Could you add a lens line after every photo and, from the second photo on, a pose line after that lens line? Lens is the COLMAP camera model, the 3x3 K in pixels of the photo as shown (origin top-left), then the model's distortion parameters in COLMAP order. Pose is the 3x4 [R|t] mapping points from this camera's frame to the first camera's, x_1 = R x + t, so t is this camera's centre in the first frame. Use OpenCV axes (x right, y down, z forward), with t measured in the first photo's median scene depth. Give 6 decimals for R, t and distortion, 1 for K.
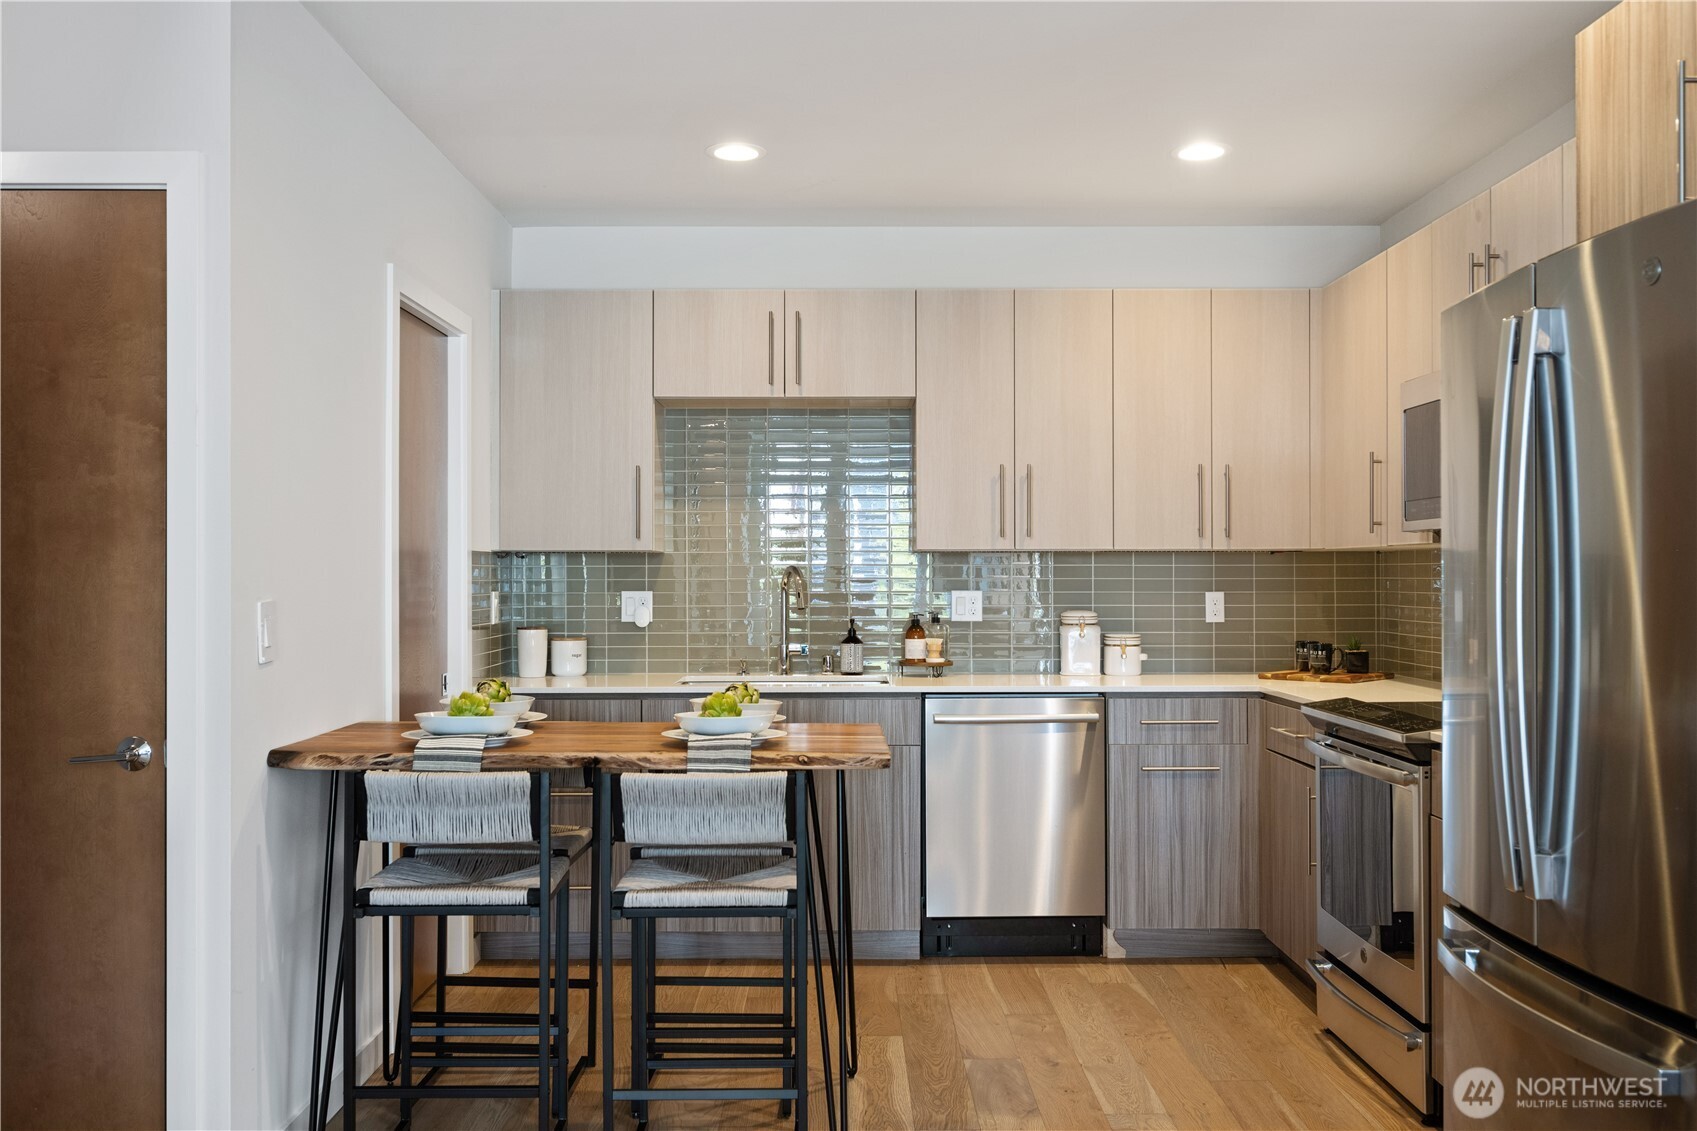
lens RADIAL K [[1498.5, 0, 849.6], [0, 1498.5, 556.0], [0, 0, 1]] dist [0.002246, -0.001345]
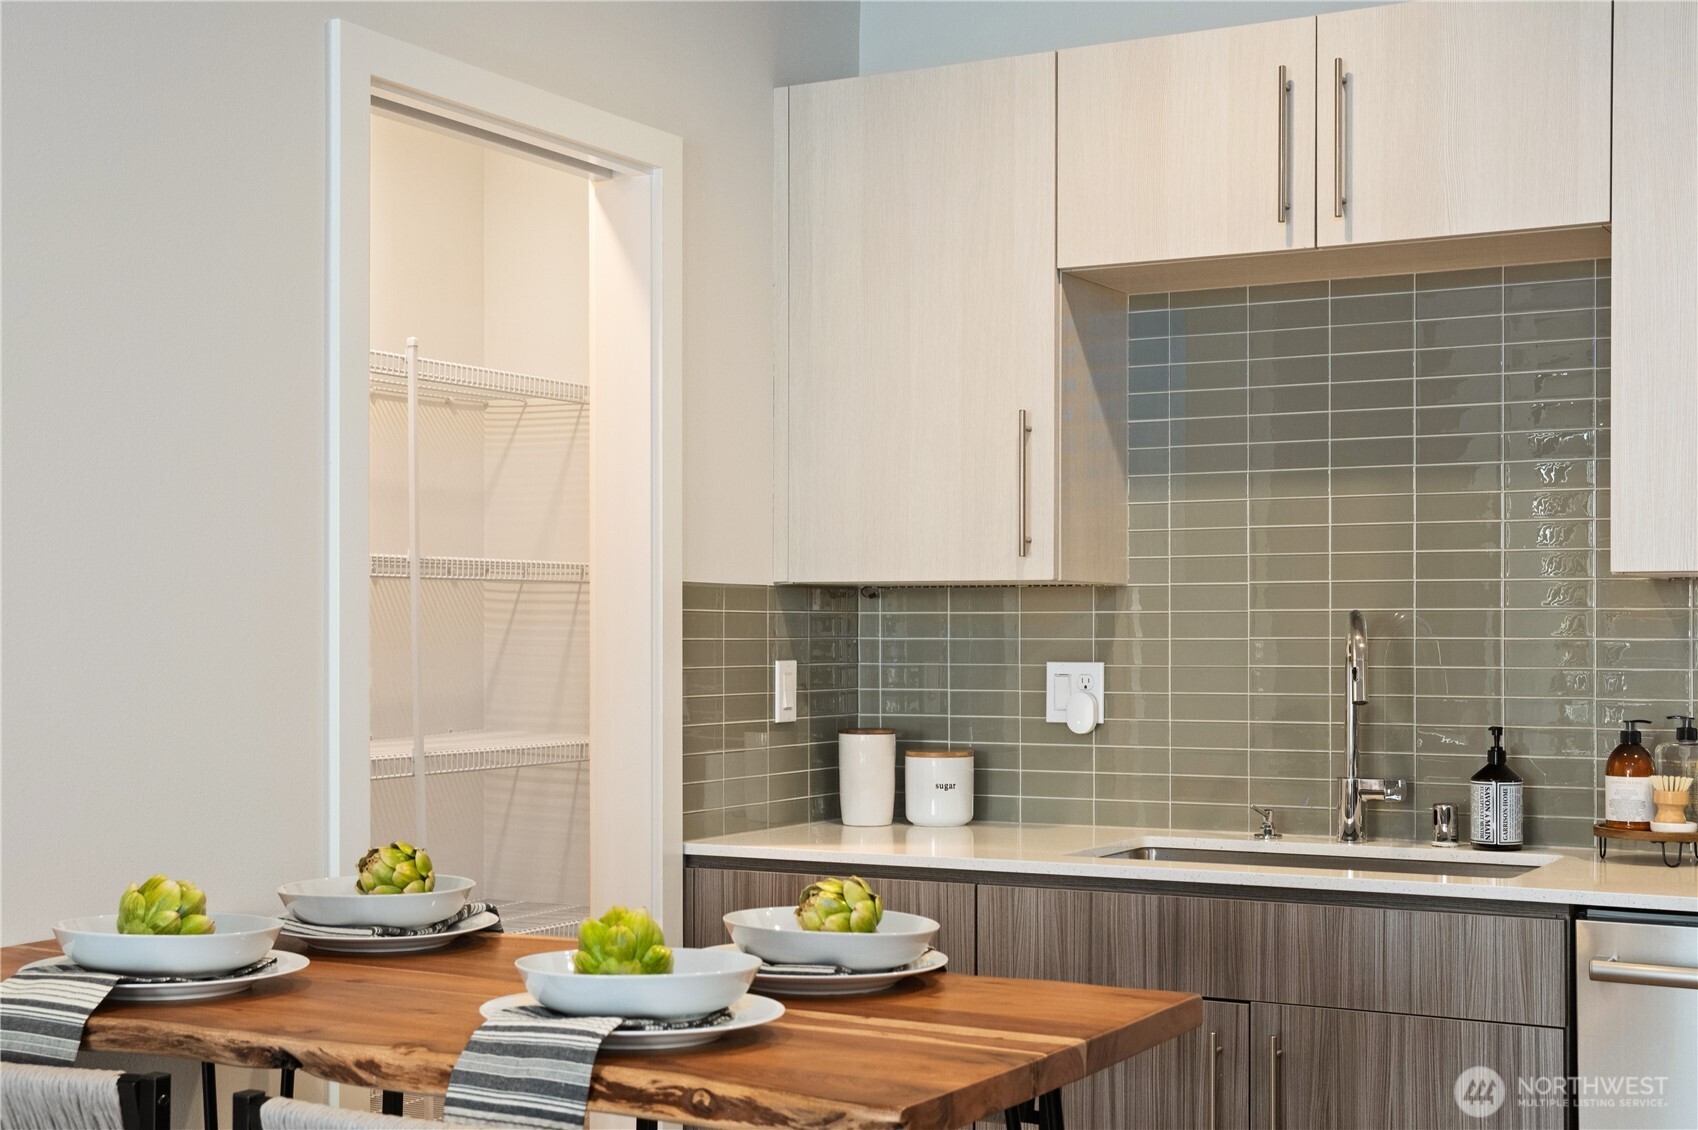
lens RADIAL K [[2290.1, 0, 848.9], [0, 2290.1, 575.8], [0, 0, 1]] dist [0.032810, 0.000000]
pose [[0.870143, -0.011069, -0.492675, 0.180291], [0.004606, 0.999887, -0.014330, 0.005619], [0.492777, 0.010200, 0.870096, 0.308979]]
